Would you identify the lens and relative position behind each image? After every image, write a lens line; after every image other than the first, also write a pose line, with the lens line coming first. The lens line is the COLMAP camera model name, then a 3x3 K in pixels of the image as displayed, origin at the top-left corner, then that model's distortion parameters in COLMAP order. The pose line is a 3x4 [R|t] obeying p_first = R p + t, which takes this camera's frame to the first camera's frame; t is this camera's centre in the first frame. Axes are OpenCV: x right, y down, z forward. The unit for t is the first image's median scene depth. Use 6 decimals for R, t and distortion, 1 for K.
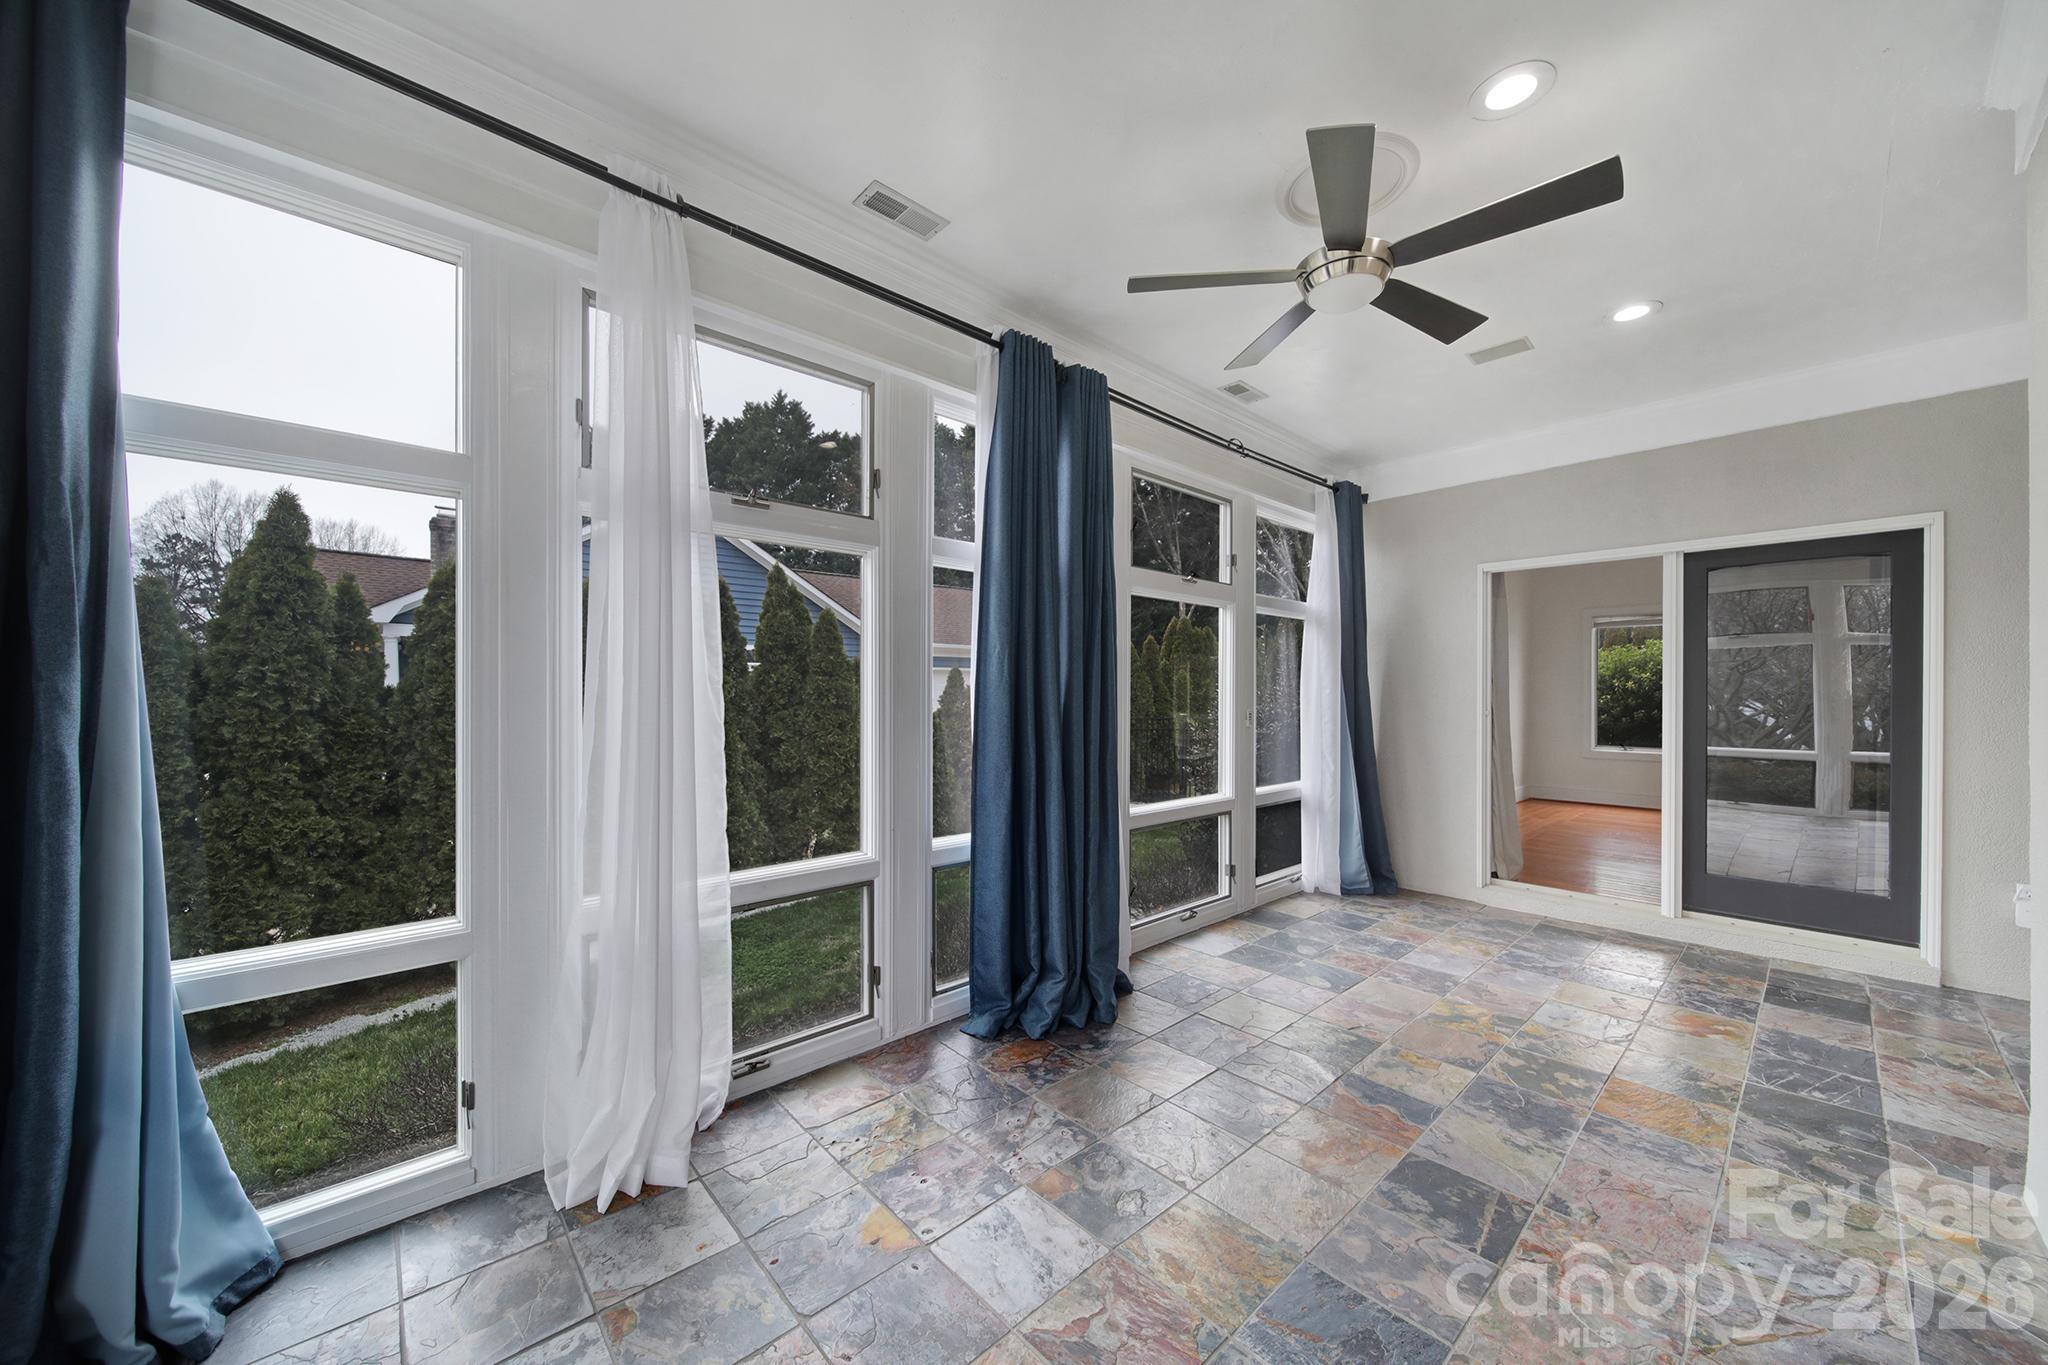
lens RADIAL K [[726.2, 0, 1021.3], [0, 726.2, 695.0], [0, 0, 1]] dist [-0.000143, -0.000033]
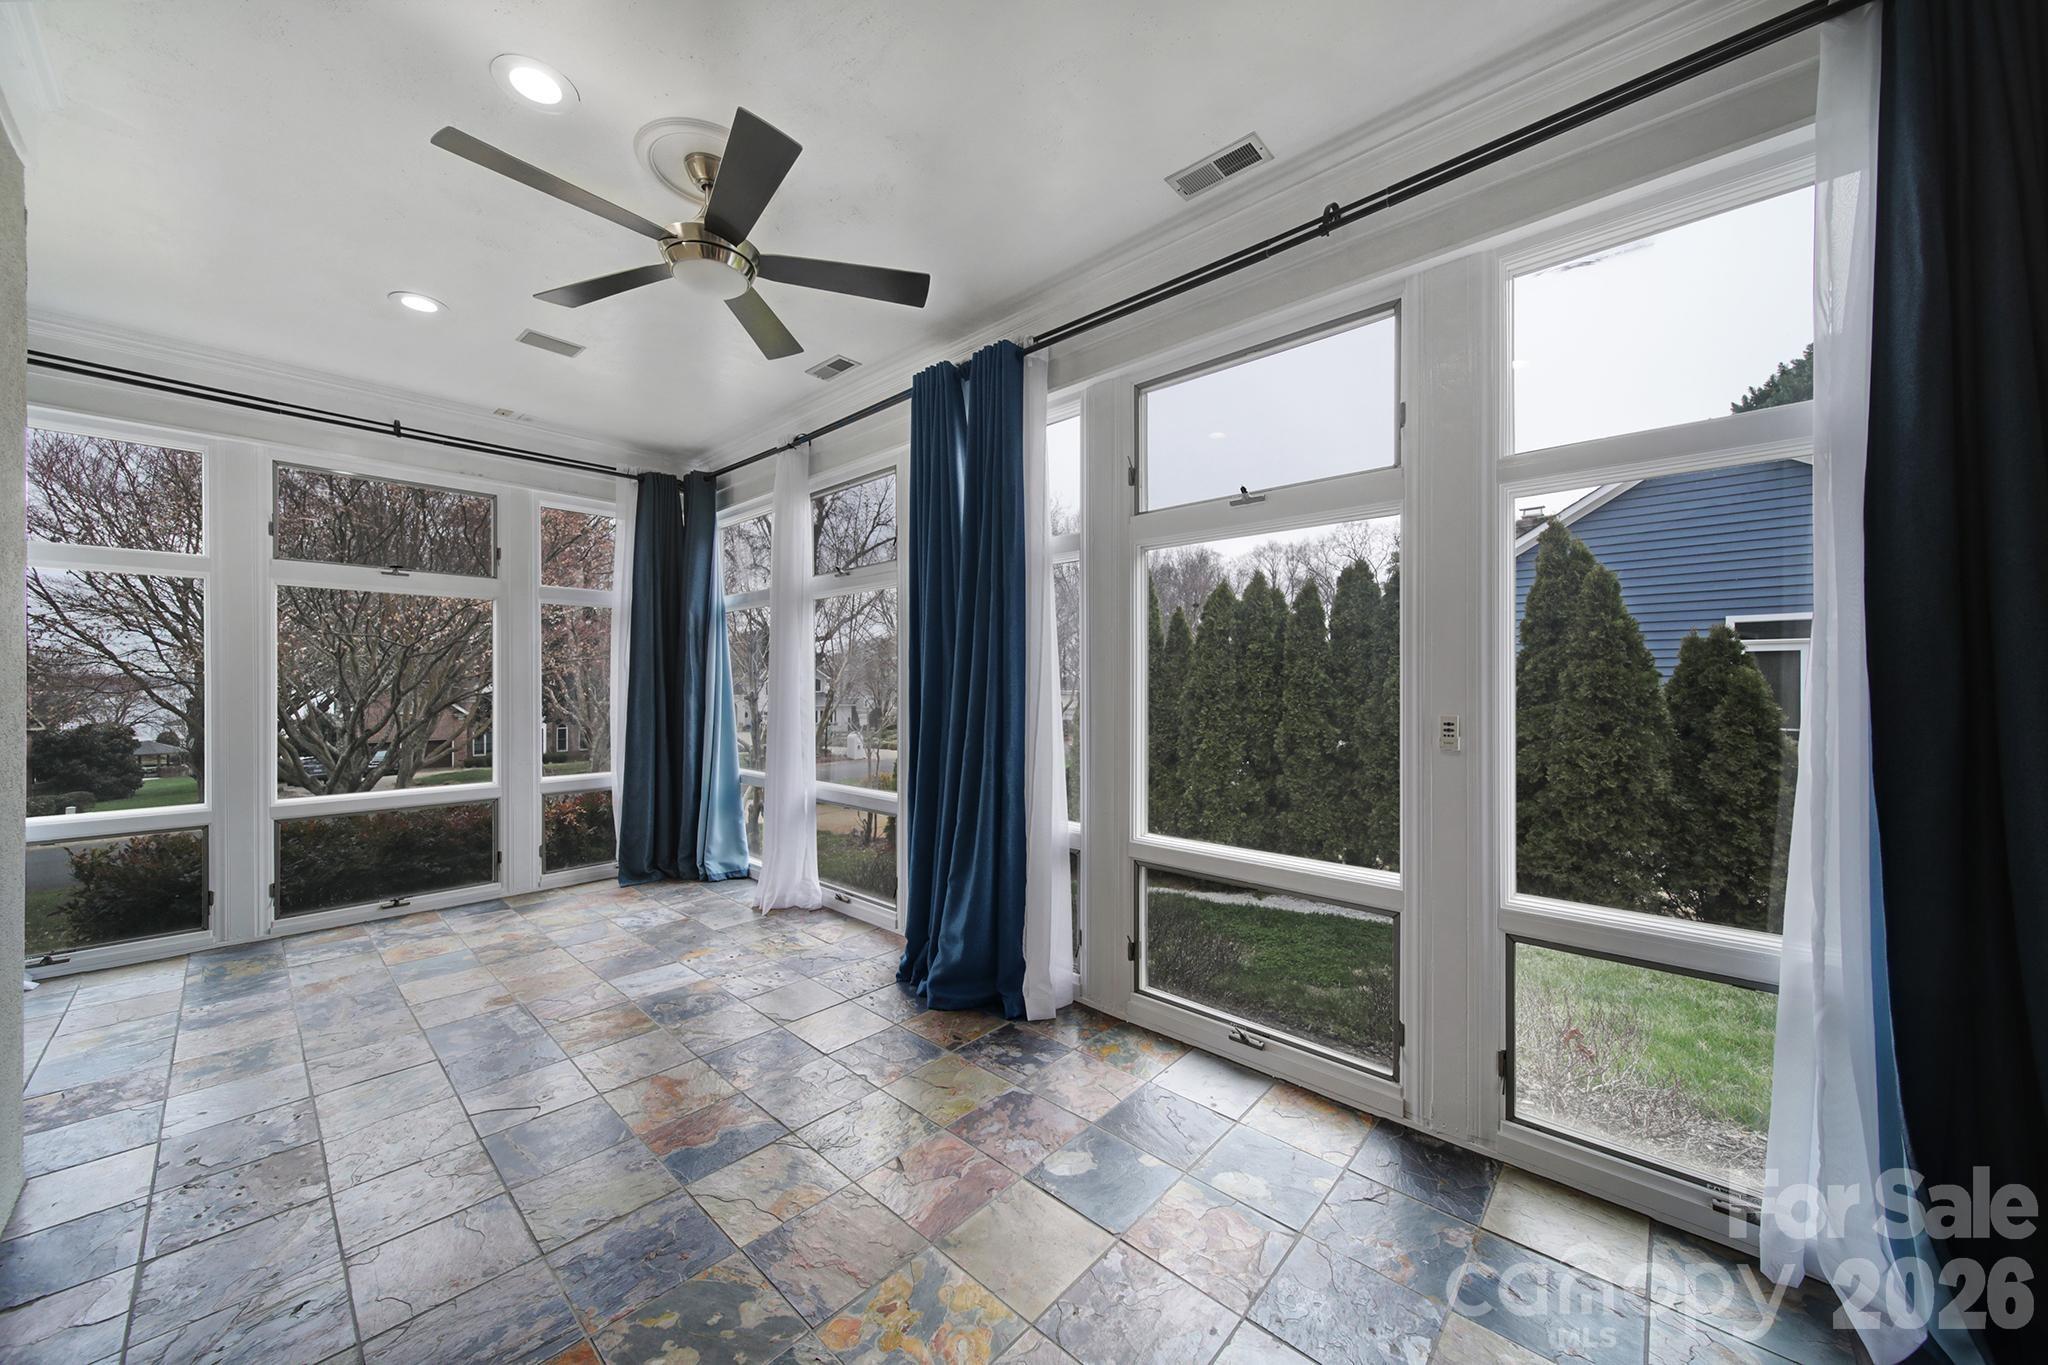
lens RADIAL K [[723.4, 0, 1032.7], [0, 723.4, 685.2], [0, 0, 1]] dist [0.000407, -0.000154]
pose [[0.102917, 0.002746, -0.994686, 0.857808], [-0.002659, 0.999993, 0.002485, -0.001467], [0.994686, 0.002389, 0.102923, 0.779553]]
